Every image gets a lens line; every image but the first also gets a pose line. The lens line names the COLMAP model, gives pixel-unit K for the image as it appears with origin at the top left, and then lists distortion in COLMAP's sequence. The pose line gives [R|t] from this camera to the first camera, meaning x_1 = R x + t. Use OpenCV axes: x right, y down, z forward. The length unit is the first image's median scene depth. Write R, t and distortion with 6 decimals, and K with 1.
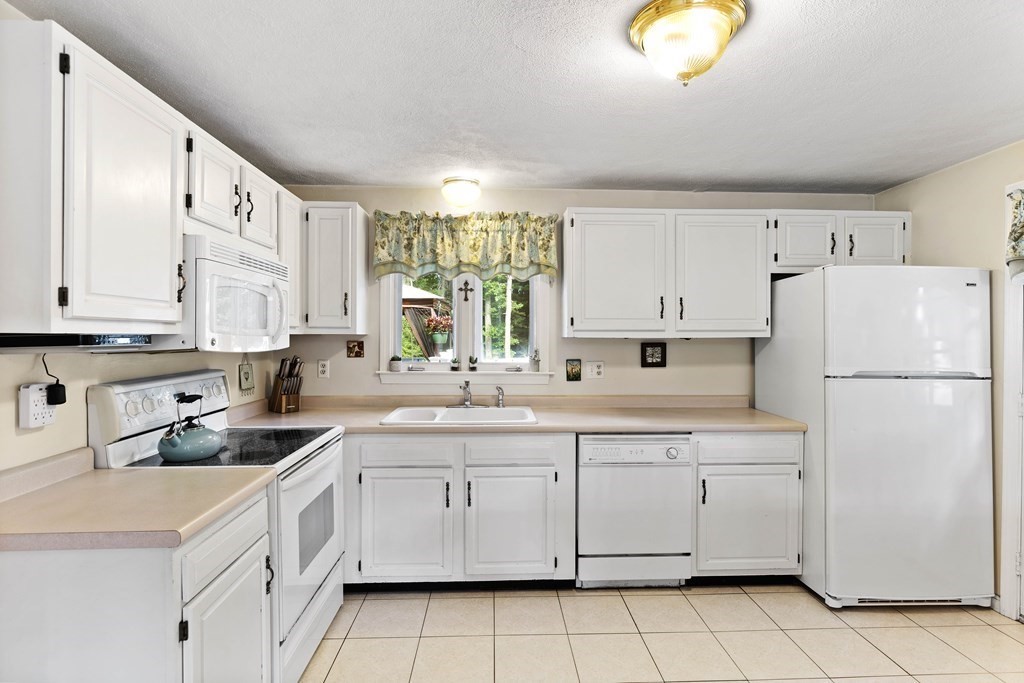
lens RADIAL K [[473.8, 0, 512.0], [0, 473.8, 341.5], [0, 0, 1]] dist [-0.020217, 0.000313]
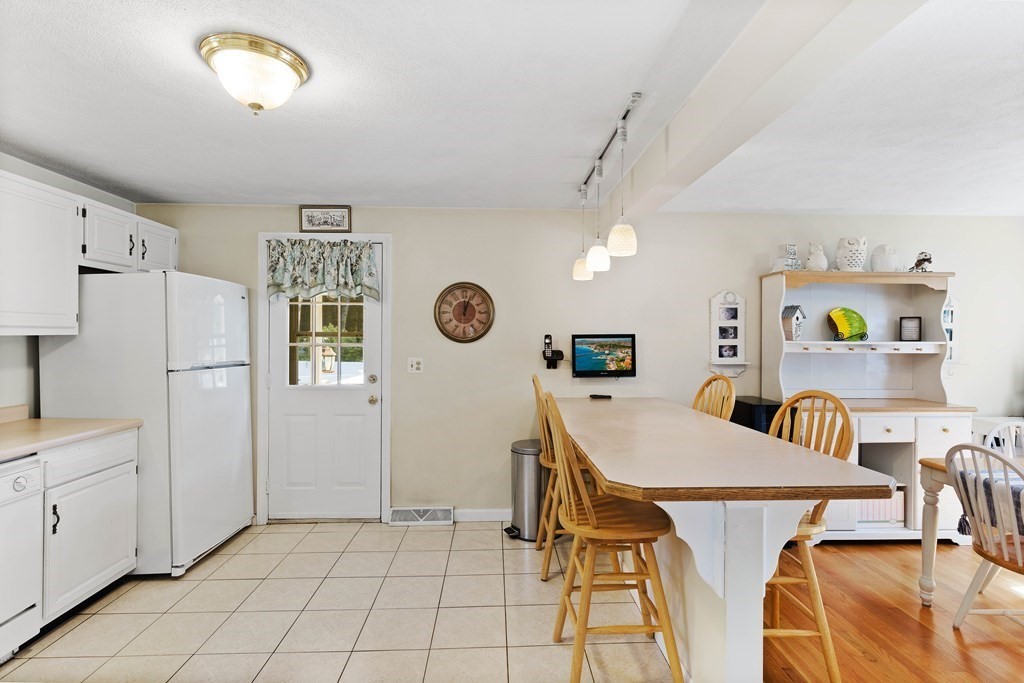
lens RADIAL K [[473.8, 0, 512.0], [0, 473.8, 341.5], [0, 0, 1]] dist [-0.020217, 0.000313]
pose [[0.002330, -0.009440, 0.999953, -0.390357], [0.007155, 0.999930, 0.009424, 0.000865], [-0.999972, 0.007132, 0.002397, 0.174090]]
